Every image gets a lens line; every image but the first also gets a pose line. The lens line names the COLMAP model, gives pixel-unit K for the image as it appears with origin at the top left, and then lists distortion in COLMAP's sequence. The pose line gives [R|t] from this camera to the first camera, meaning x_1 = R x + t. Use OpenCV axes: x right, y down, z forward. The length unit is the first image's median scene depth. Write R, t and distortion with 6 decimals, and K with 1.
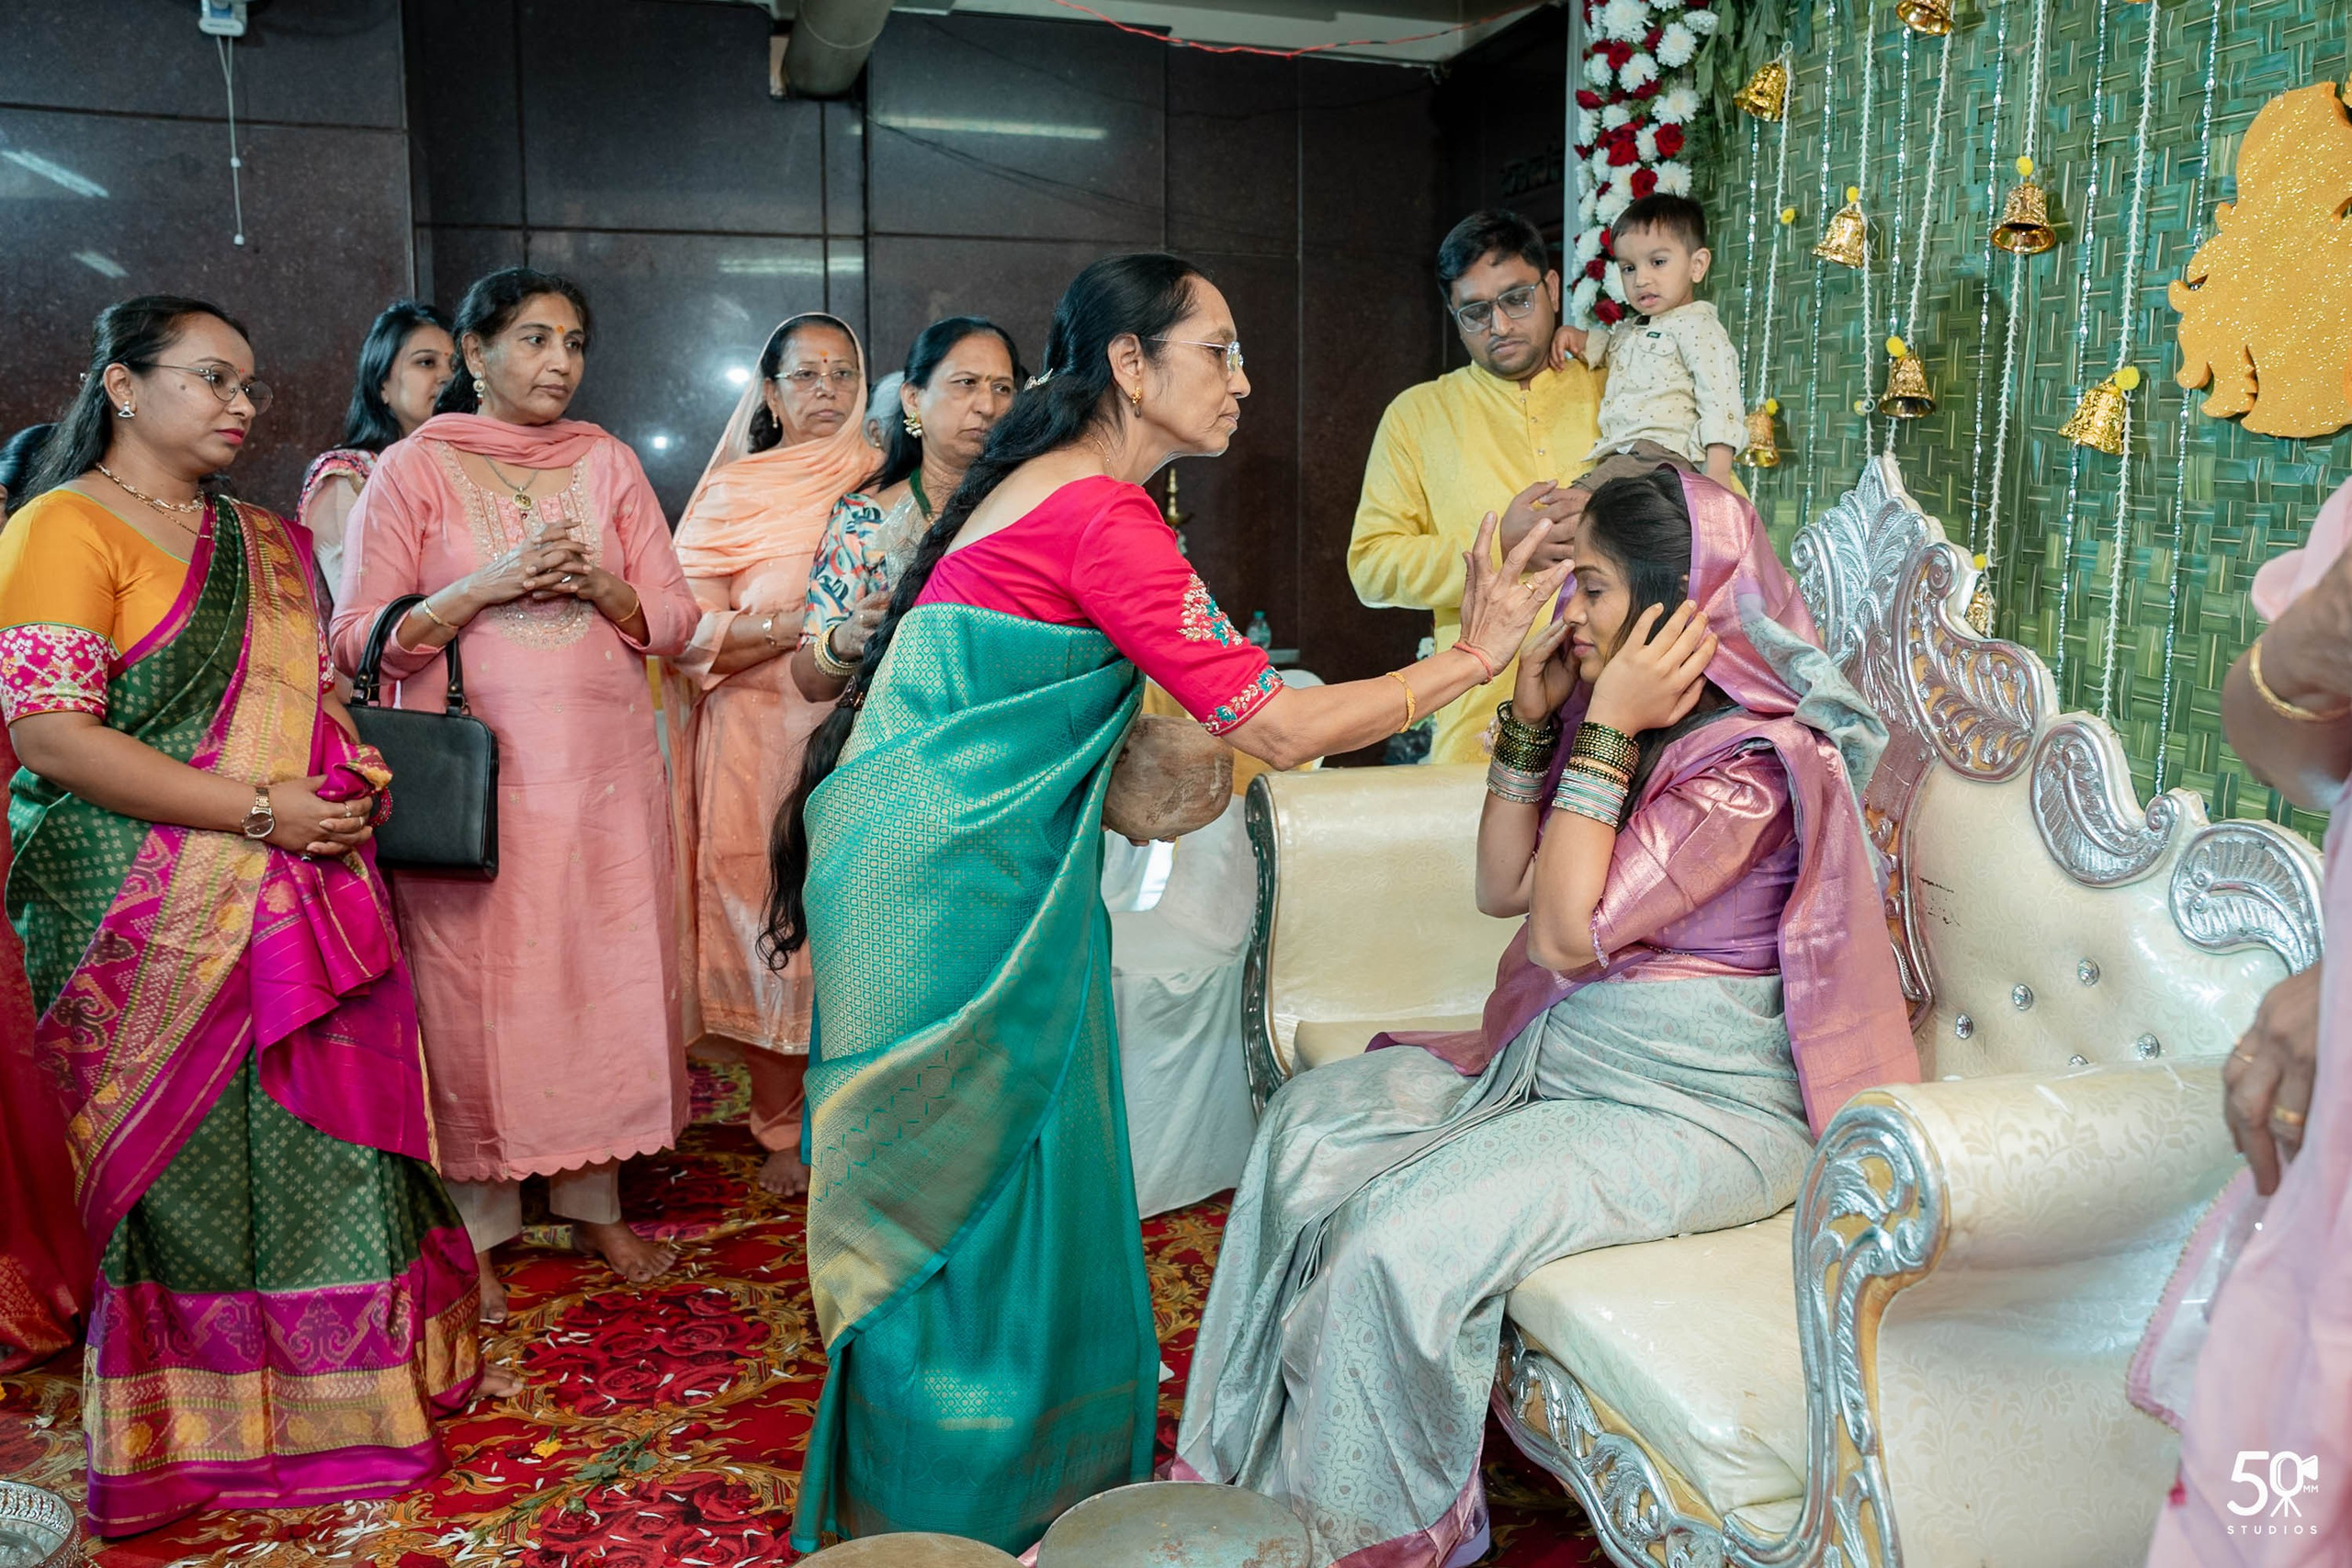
lens RADIAL K [[1921.8, 0, 1275.7], [0, 1921.8, 788.3], [0, 0, 1]] dist [-0.181915, 0.147004]
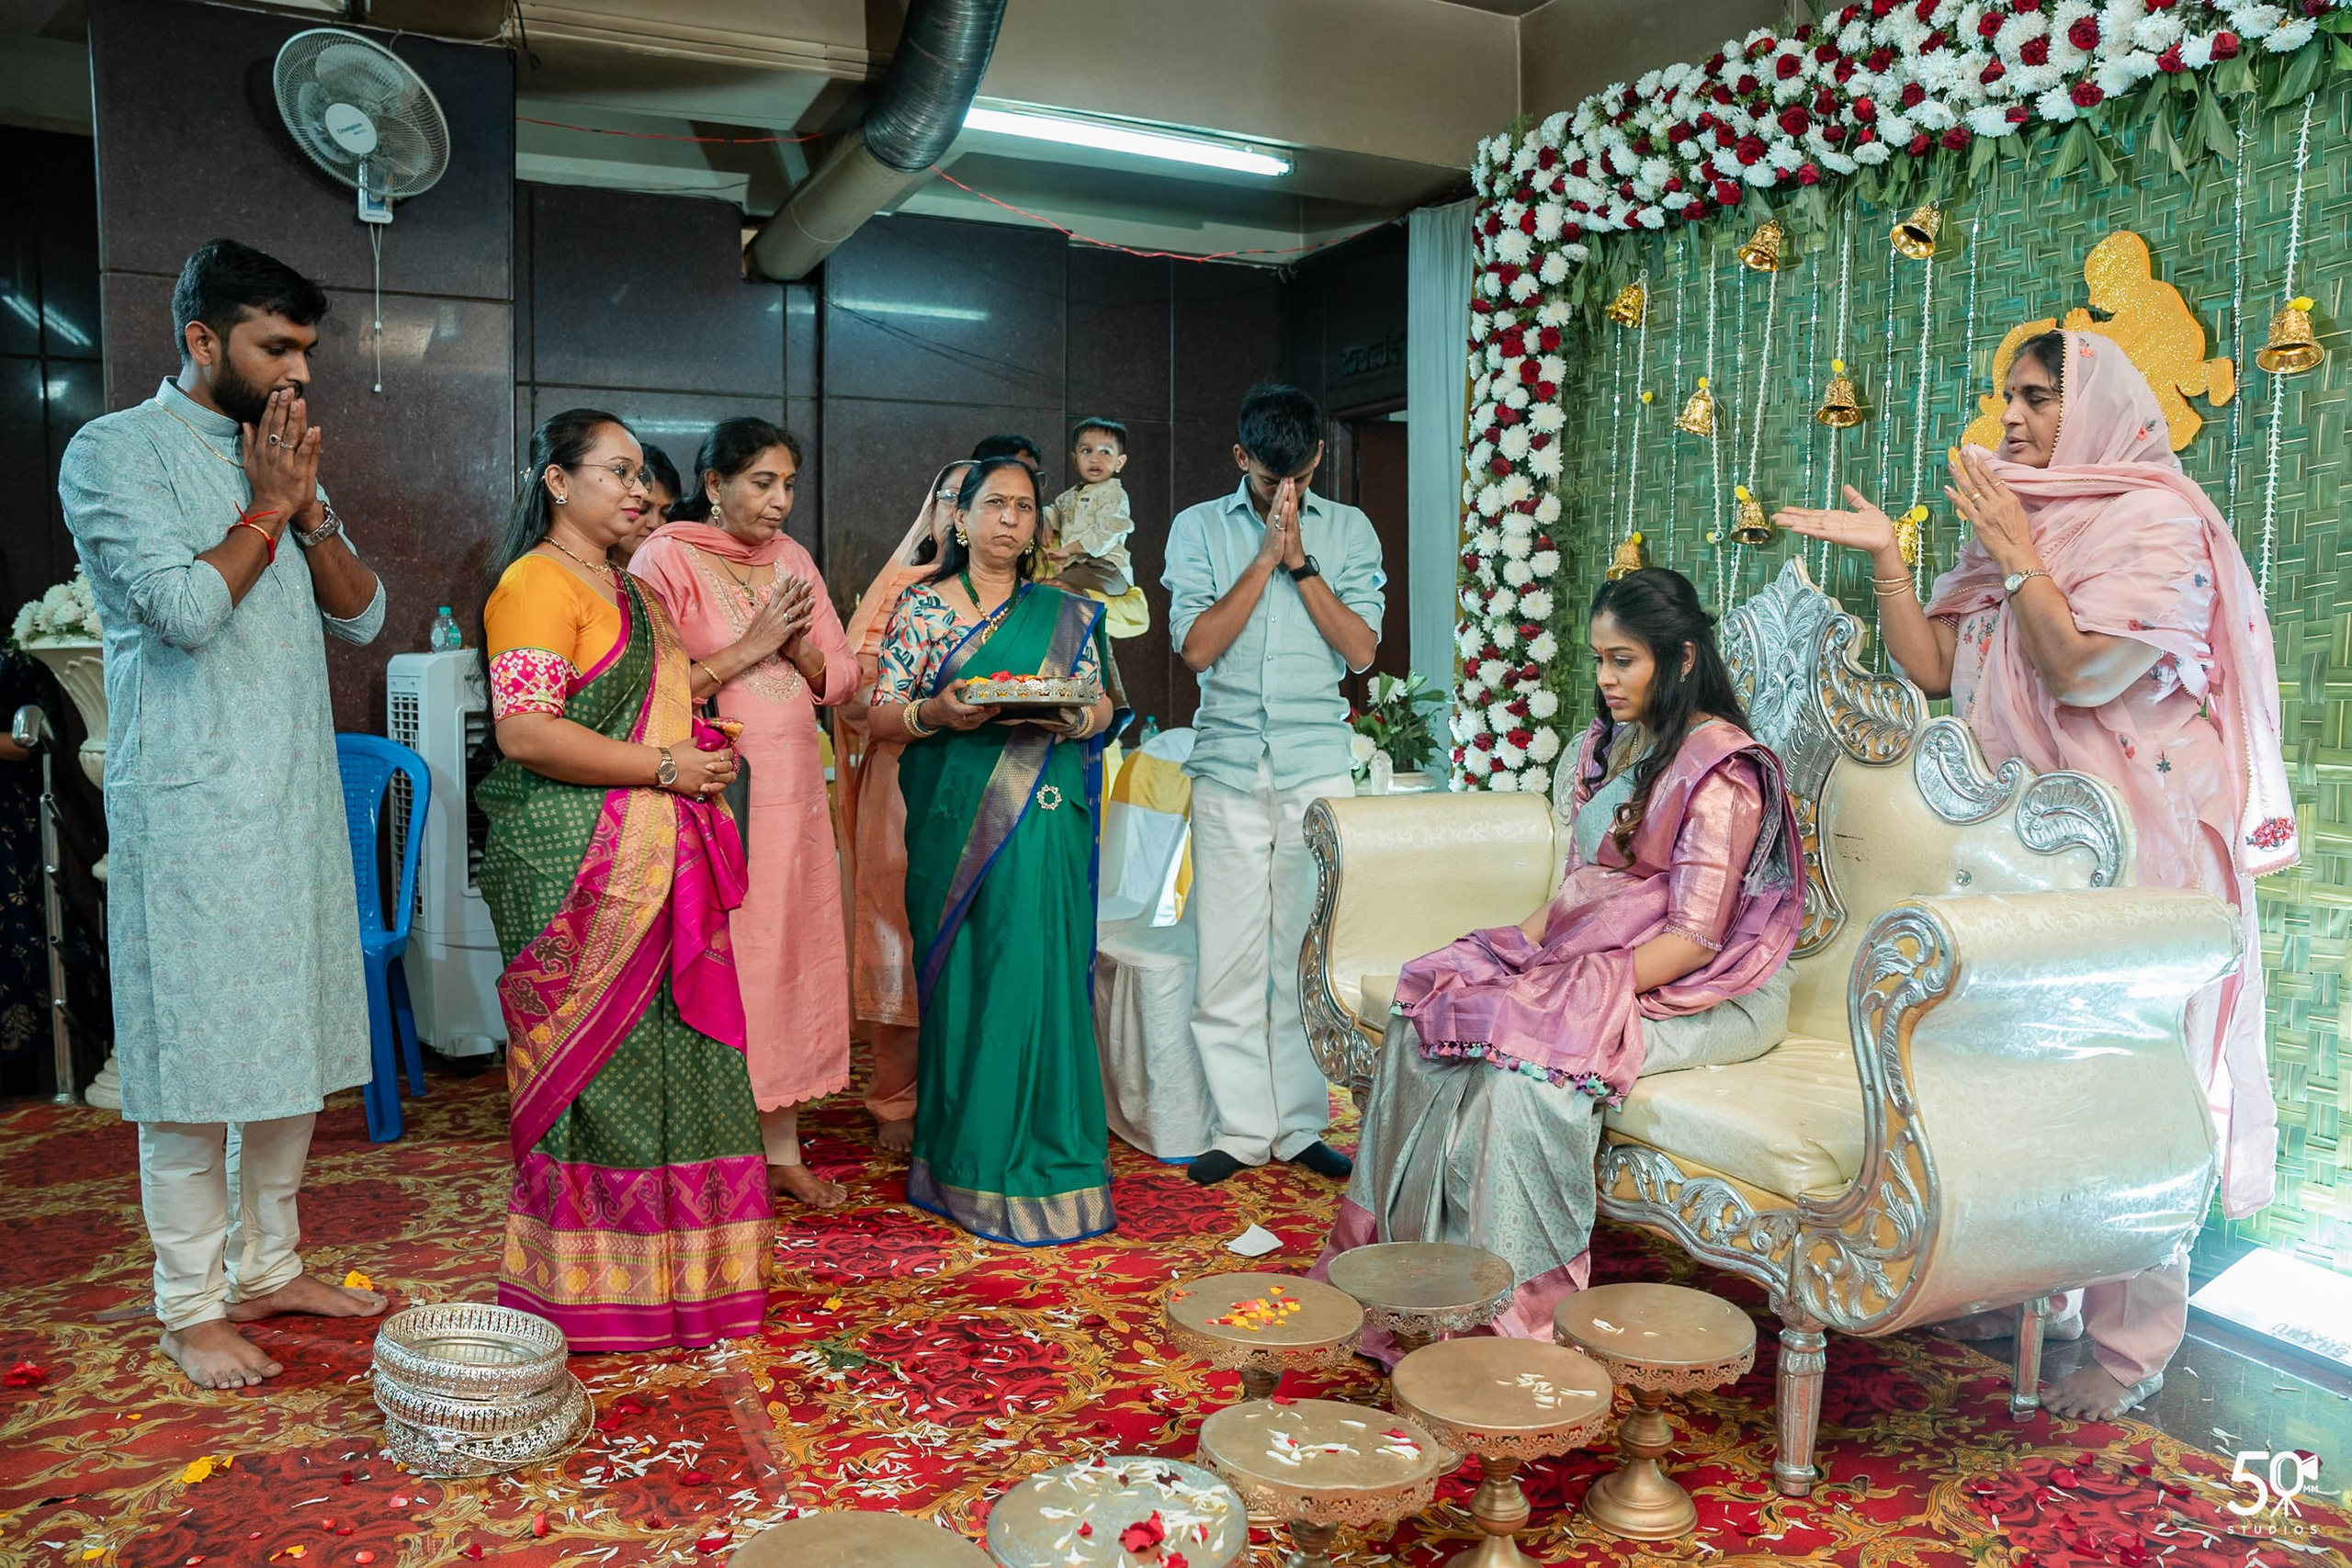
lens RADIAL K [[1825.7, 0, 1194.1], [0, 1825.7, 787.9], [0, 0, 1]] dist [-0.180906, 0.135676]
pose [[0.992872, -0.006493, 0.119012, -0.244668], [0.015540, 0.997043, -0.075252, 0.079453], [-0.118171, 0.076565, 0.990037, -0.259587]]
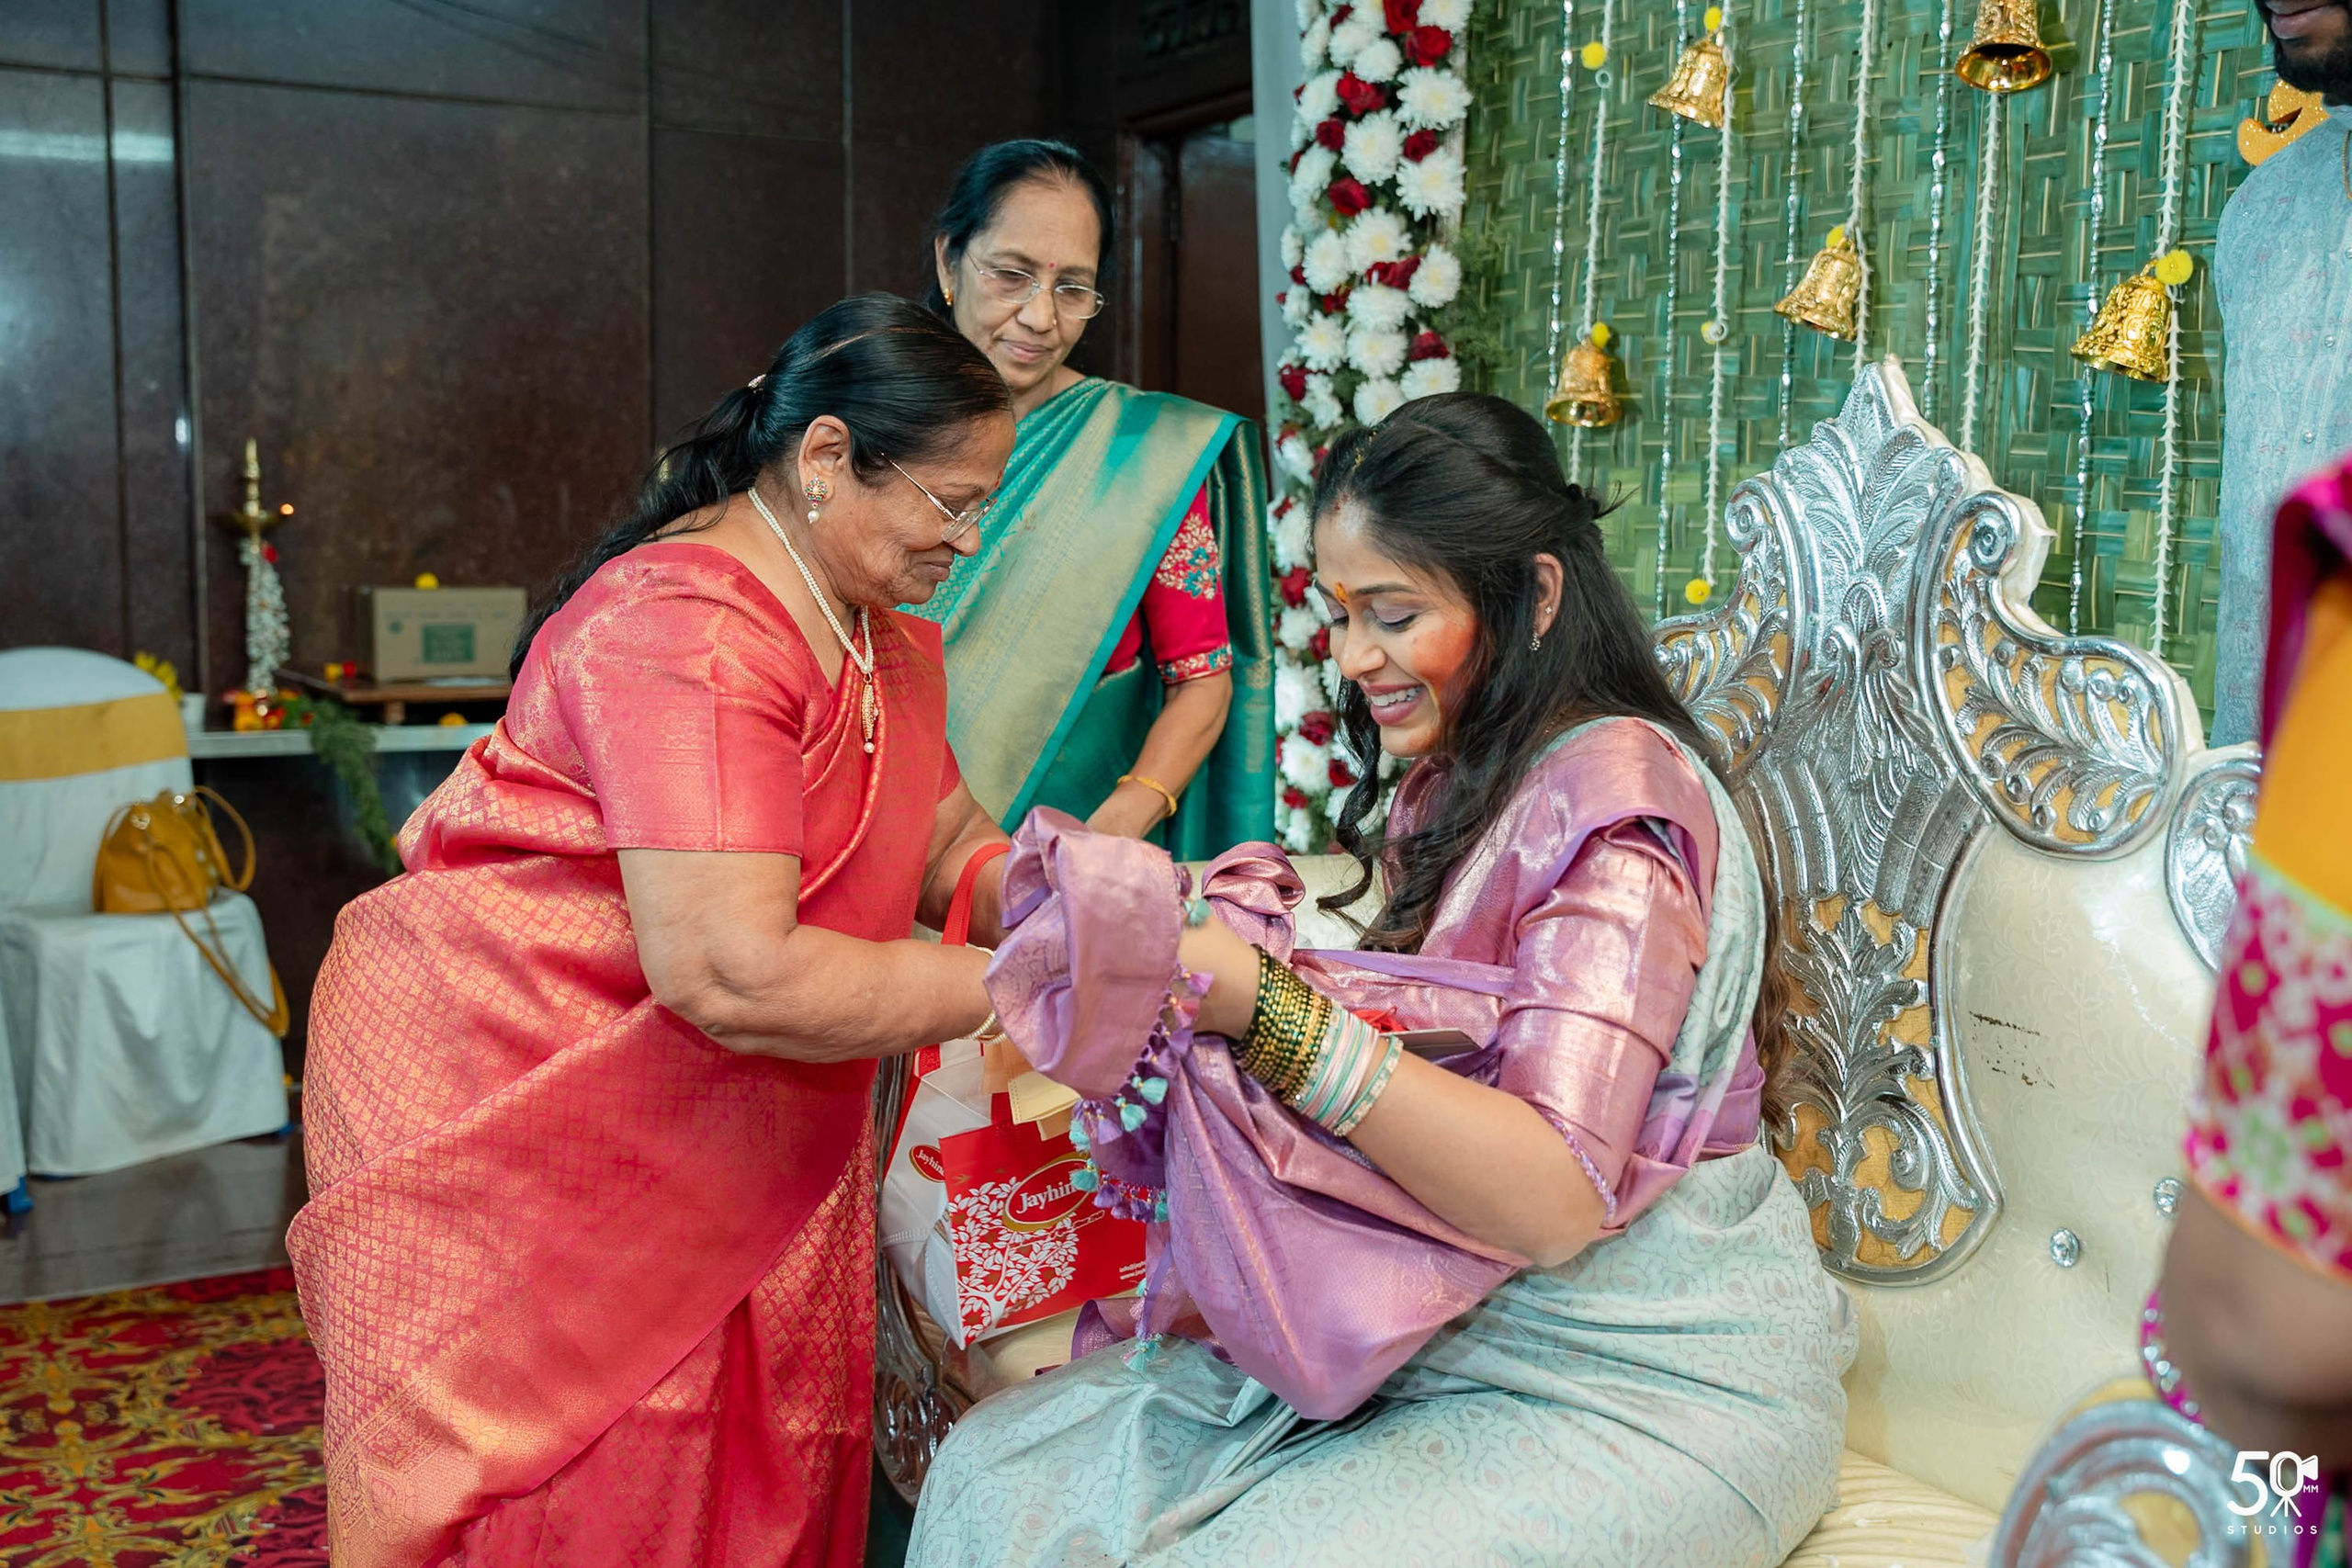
lens RADIAL K [[2673.1, 0, 1237.5], [0, 2673.1, 749.0], [0, 0, 1]] dist [-0.090430, 0.279151]
pose [[0.984304, -0.011754, 0.176091, -0.044259], [0.023508, 0.997621, -0.064812, 0.007626], [-0.174911, 0.067934, 0.982238, 0.110633]]
